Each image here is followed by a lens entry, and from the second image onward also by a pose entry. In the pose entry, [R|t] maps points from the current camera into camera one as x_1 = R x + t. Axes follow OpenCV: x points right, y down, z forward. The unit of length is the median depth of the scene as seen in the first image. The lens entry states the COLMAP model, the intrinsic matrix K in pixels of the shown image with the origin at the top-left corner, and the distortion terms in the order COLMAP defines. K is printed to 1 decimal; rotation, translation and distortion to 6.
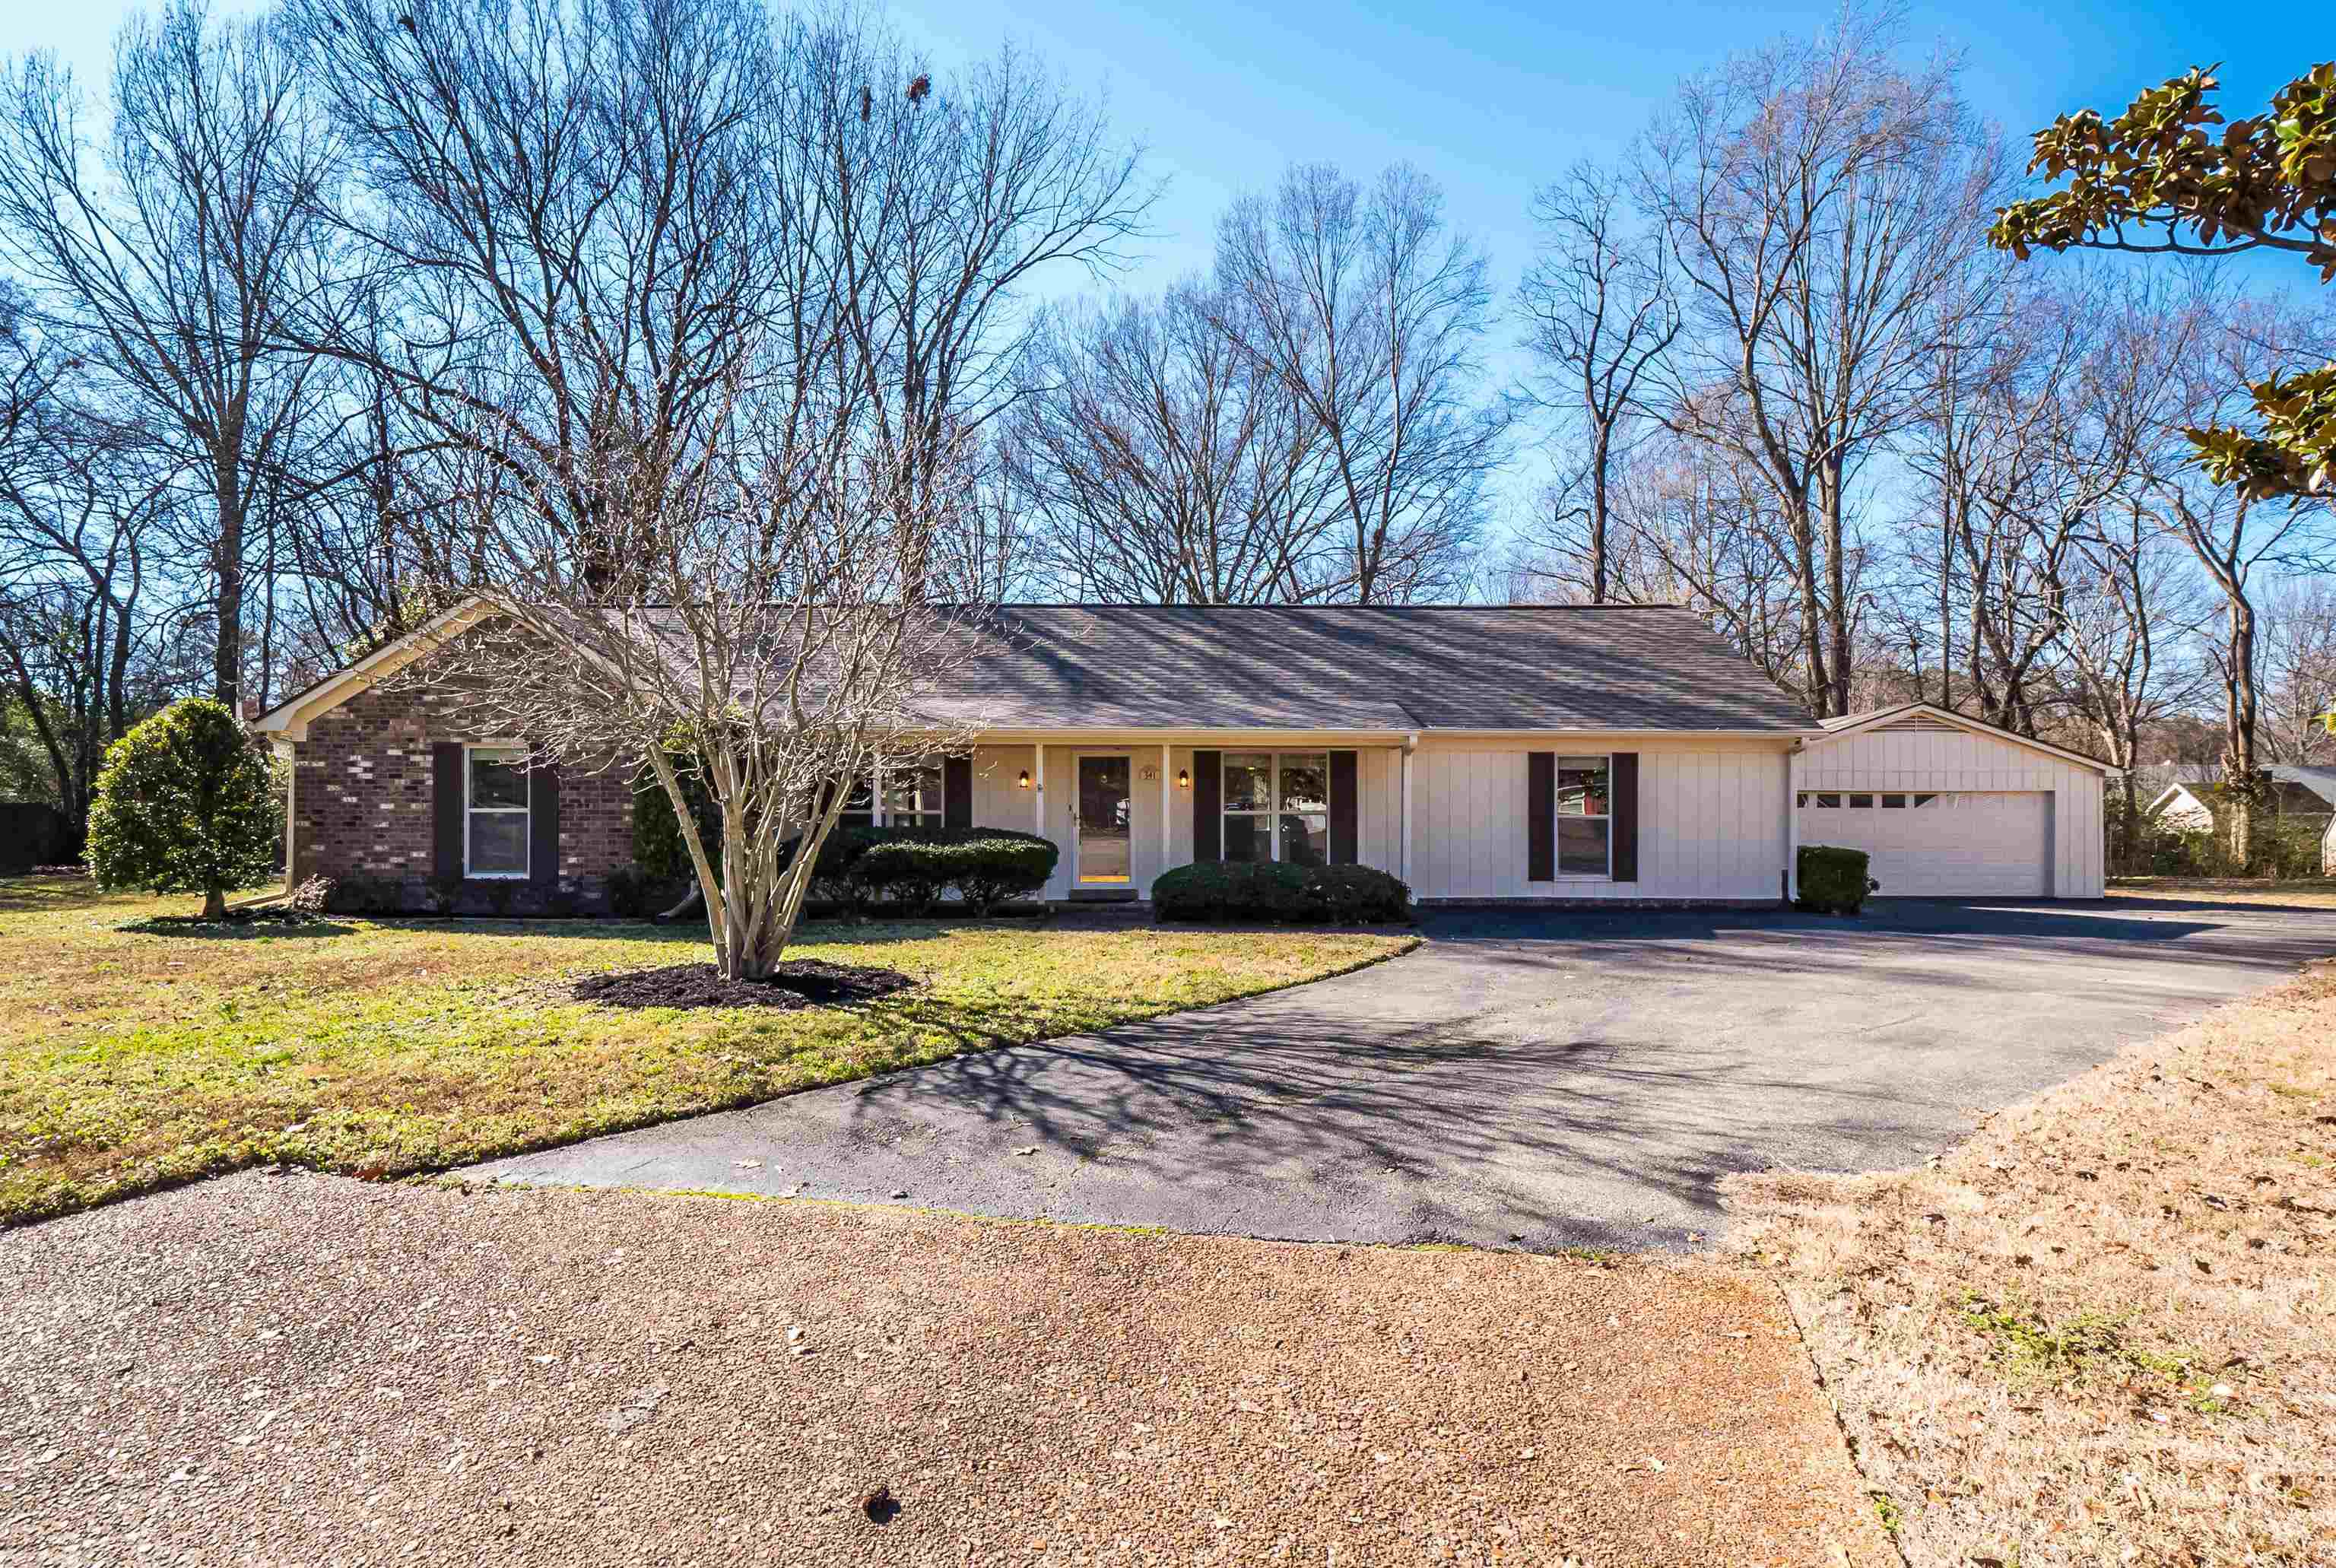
lens RADIAL K [[1168.6, 0, 1164.9], [0, 1168.6, 823.5], [0, 0, 1]] dist [-0.002521, -0.001497]
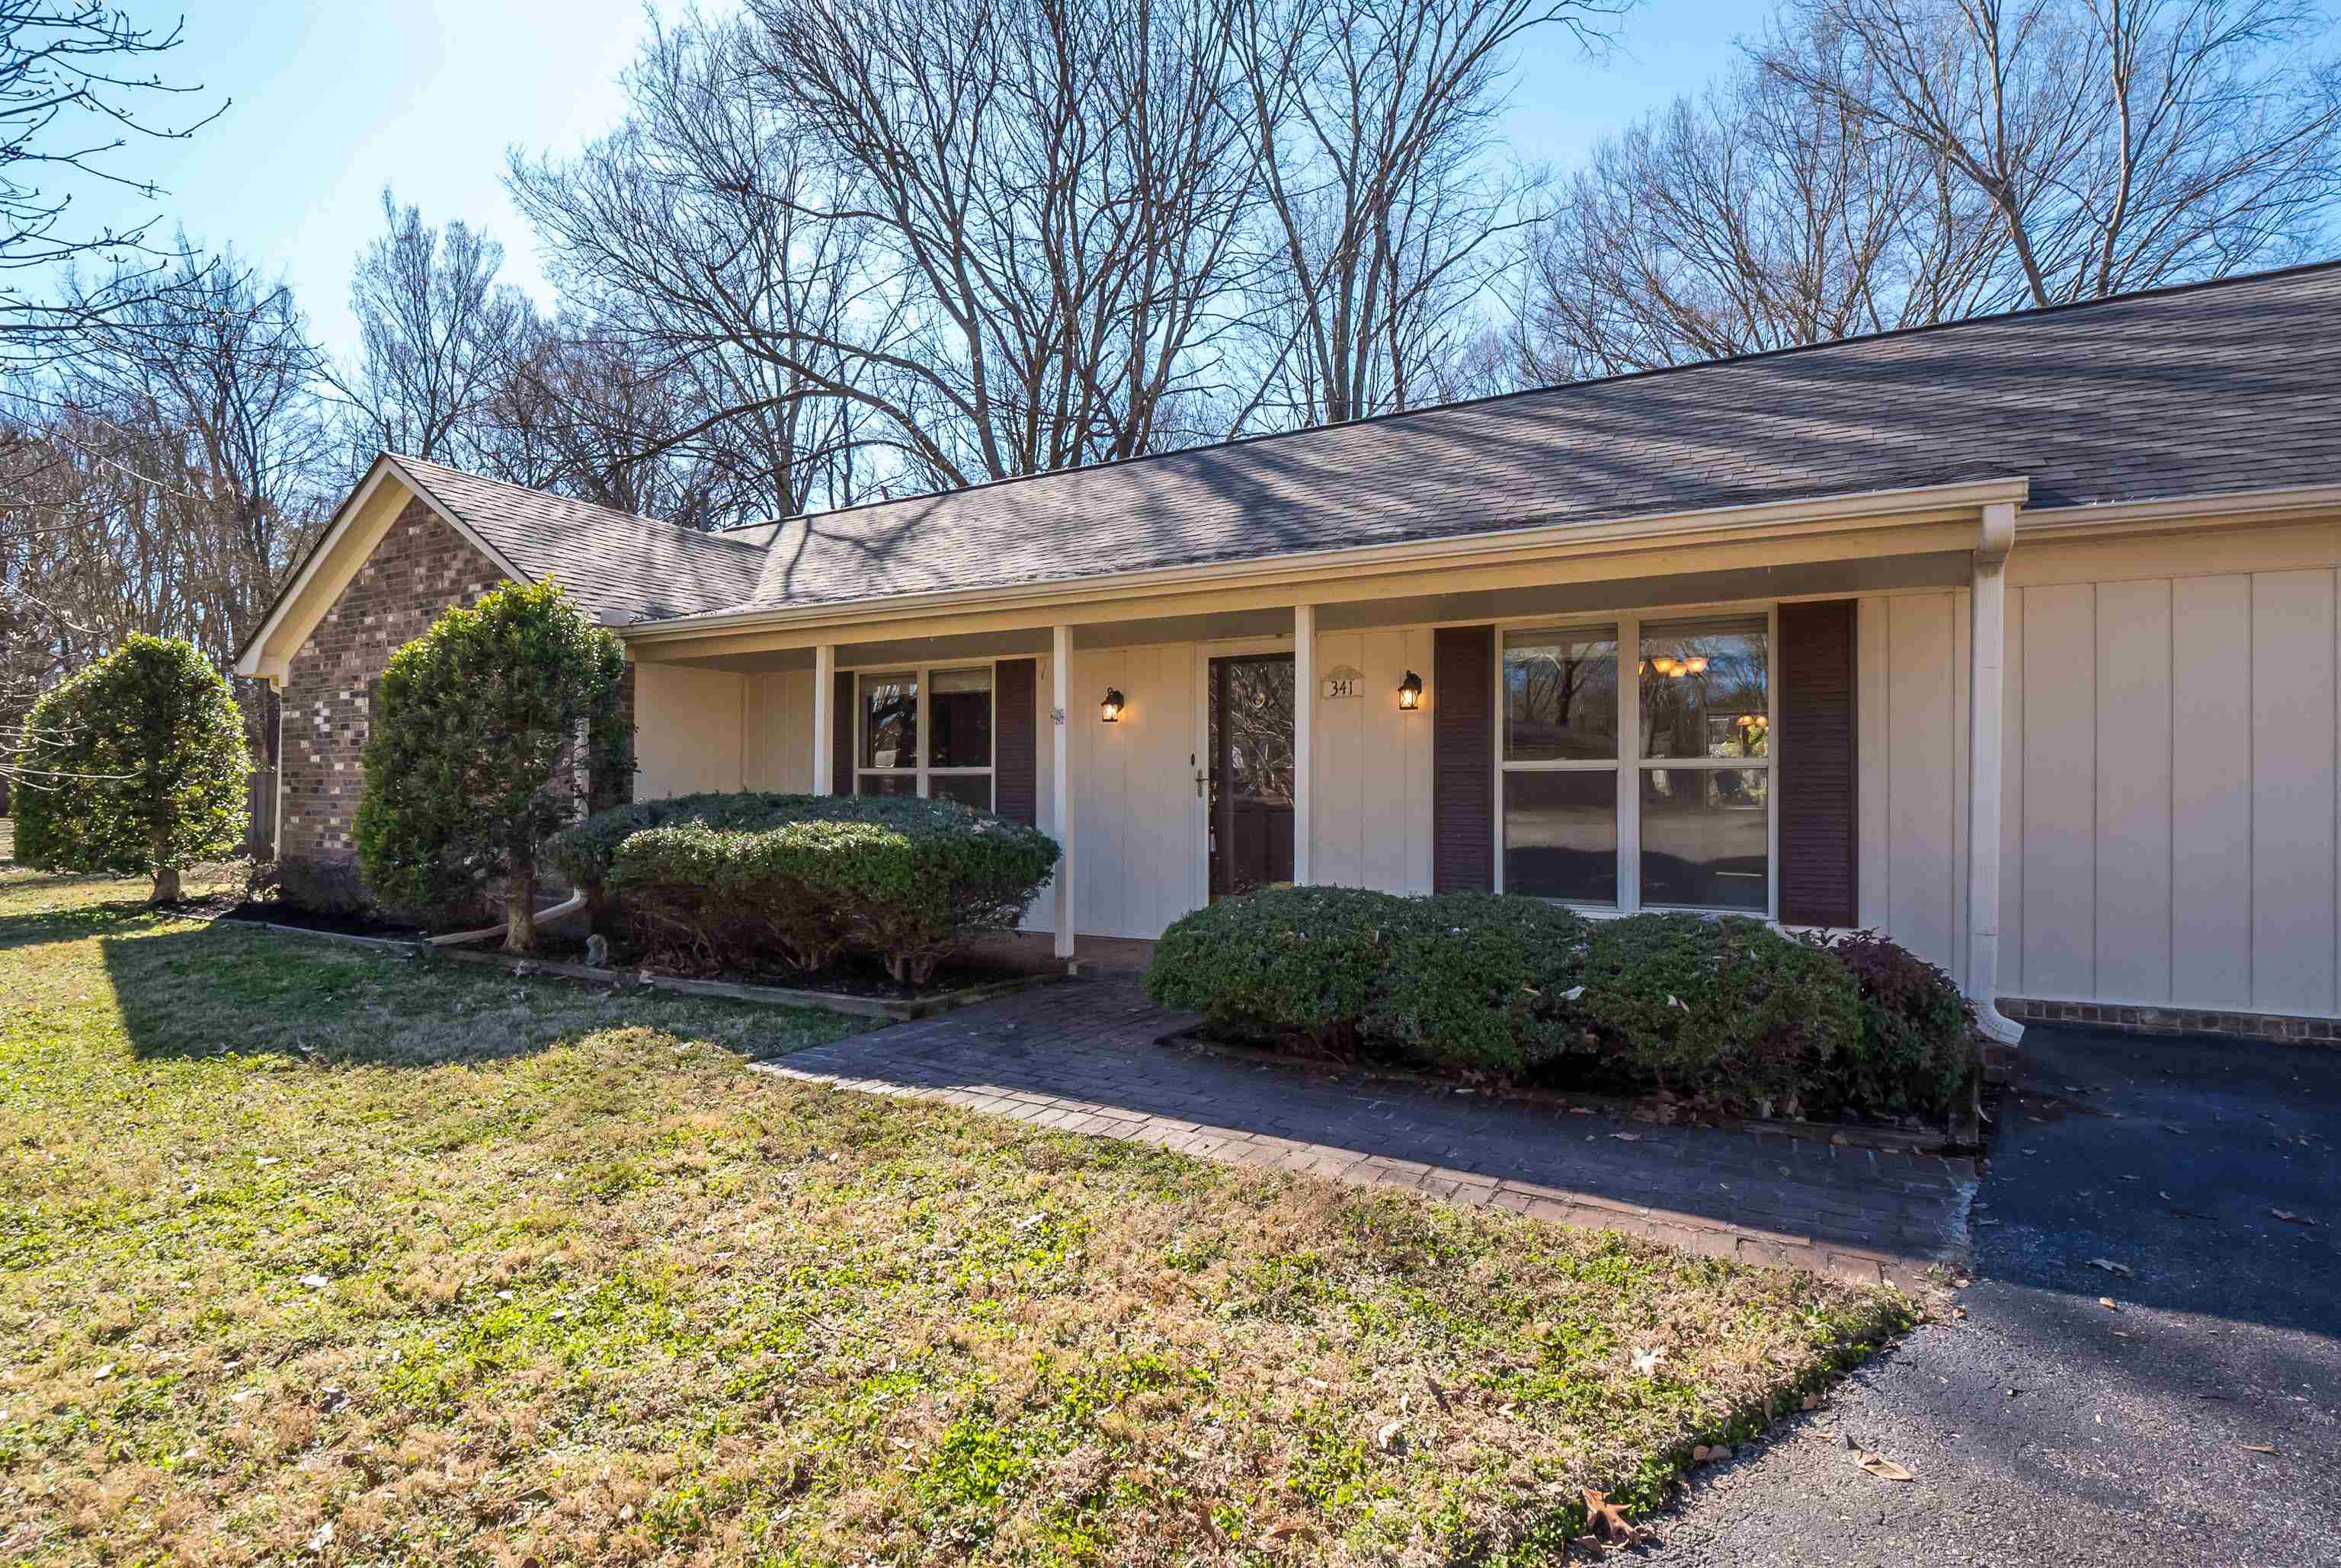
lens RADIAL K [[1121.4, 0, 1168.1], [0, 1121.4, 782.7], [0, 0, 1]] dist [-0.005361, -0.000978]
pose [[0.860177, -0.004932, -0.509972, 0.049908], [0.004785, 0.999987, -0.001599, -0.000025], [0.509973, -0.001065, 0.860190, 0.179528]]
